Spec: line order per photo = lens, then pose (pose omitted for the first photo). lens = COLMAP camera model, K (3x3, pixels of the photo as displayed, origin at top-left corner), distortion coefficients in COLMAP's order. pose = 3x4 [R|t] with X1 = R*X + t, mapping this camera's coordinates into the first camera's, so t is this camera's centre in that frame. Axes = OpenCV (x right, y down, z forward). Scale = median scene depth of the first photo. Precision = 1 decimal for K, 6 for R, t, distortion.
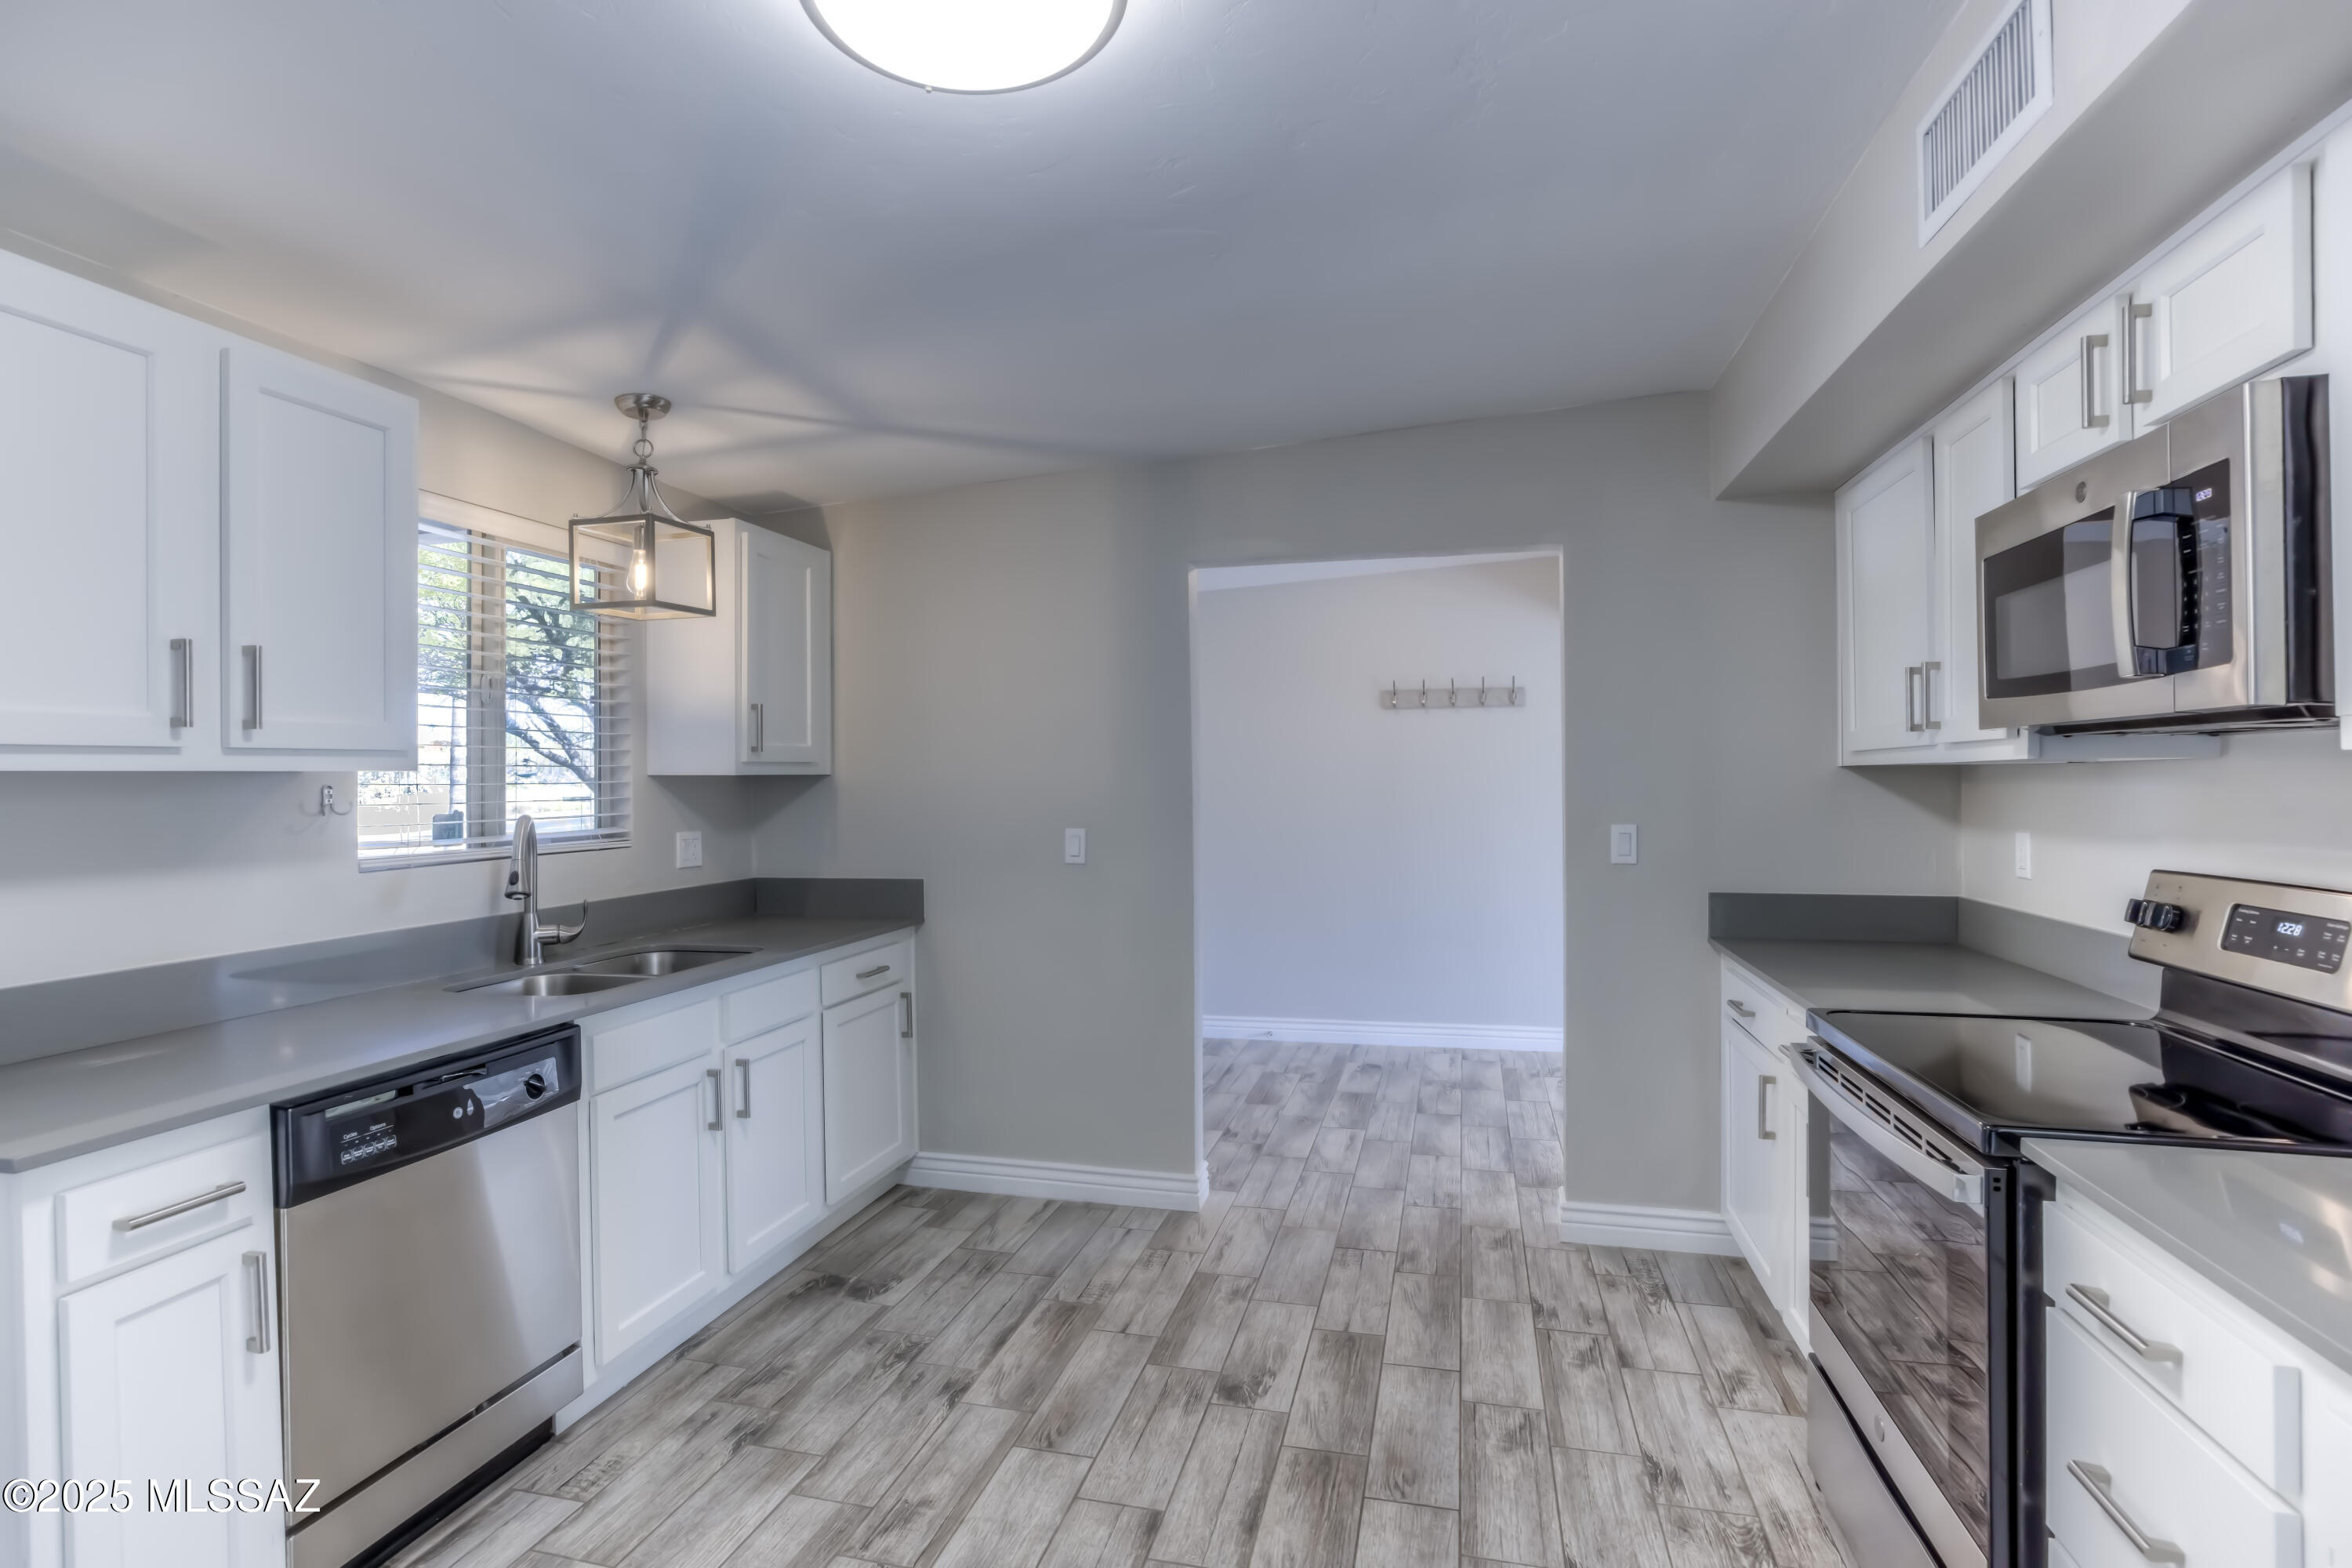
lens RADIAL K [[1190.2, 0, 1179.7], [0, 1190.2, 776.3], [0, 0, 1]] dist [-0.000827, -0.000083]
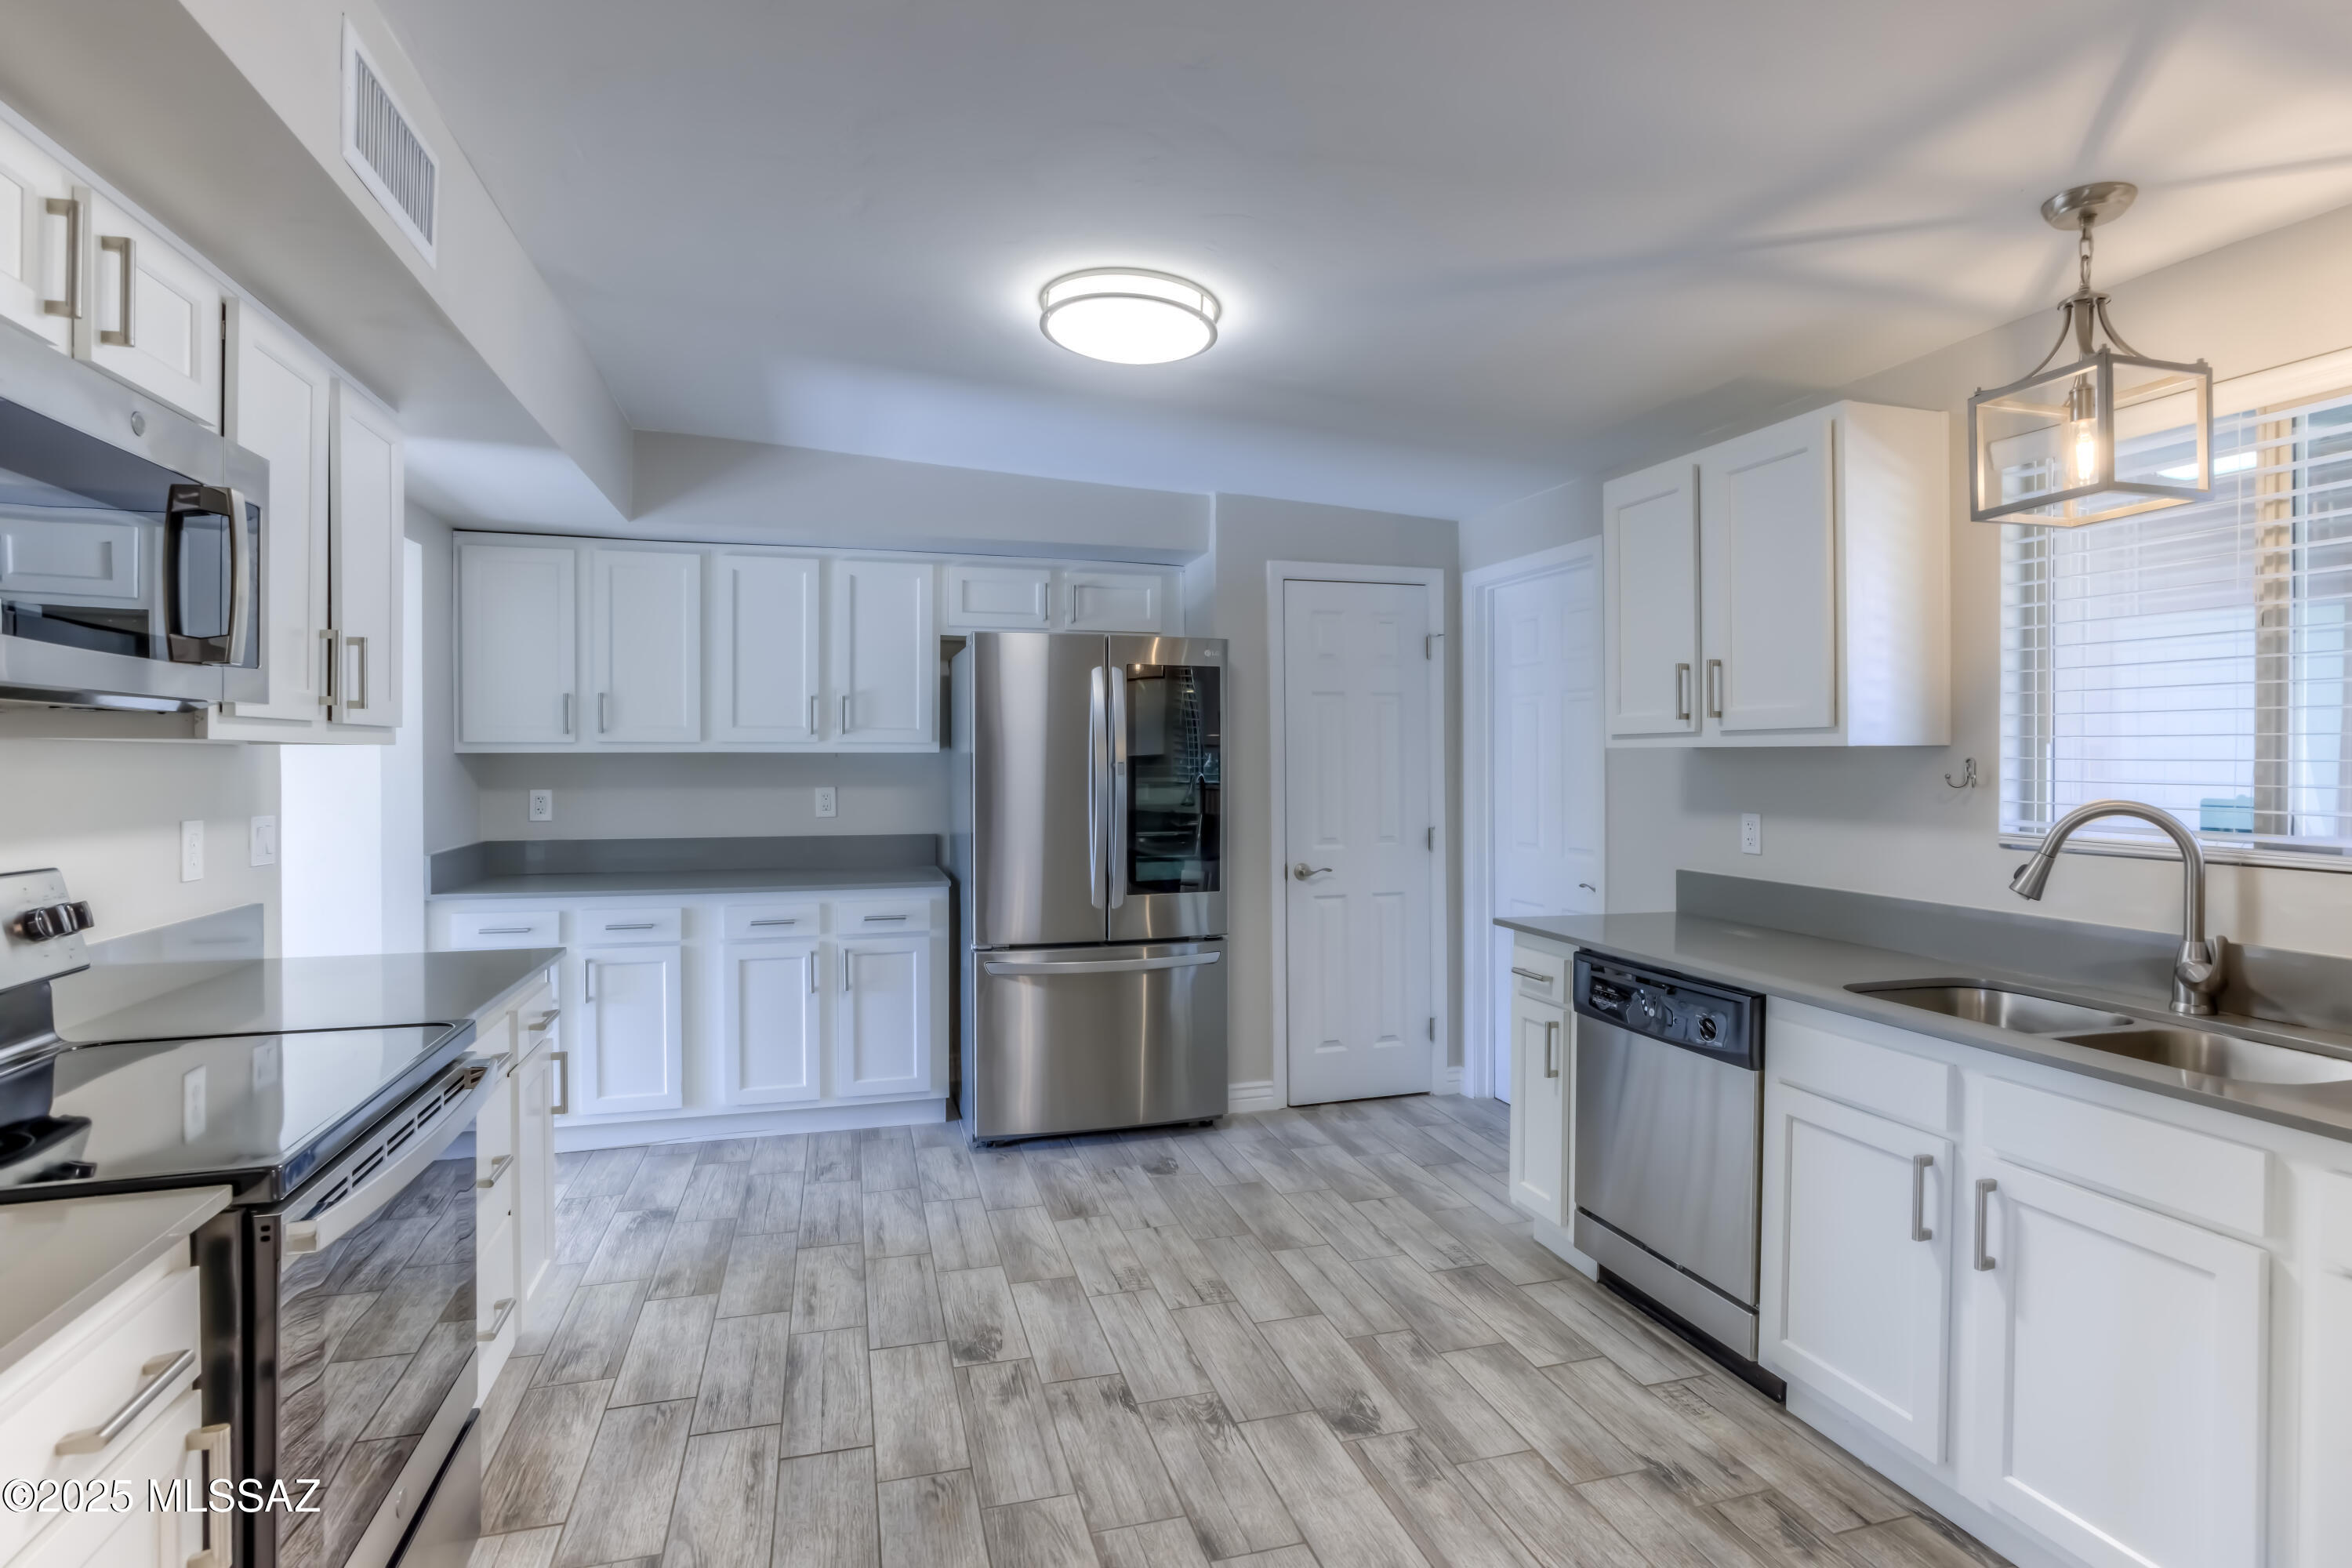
lens RADIAL K [[1190.2, 0, 1179.7], [0, 1190.2, 776.3], [0, 0, 1]] dist [-0.000827, -0.000083]
pose [[-0.869420, 0.011707, -0.493935, 0.415097], [0.003873, 0.999850, 0.016880, 0.002664], [0.494059, 0.012763, -0.869335, 1.638980]]
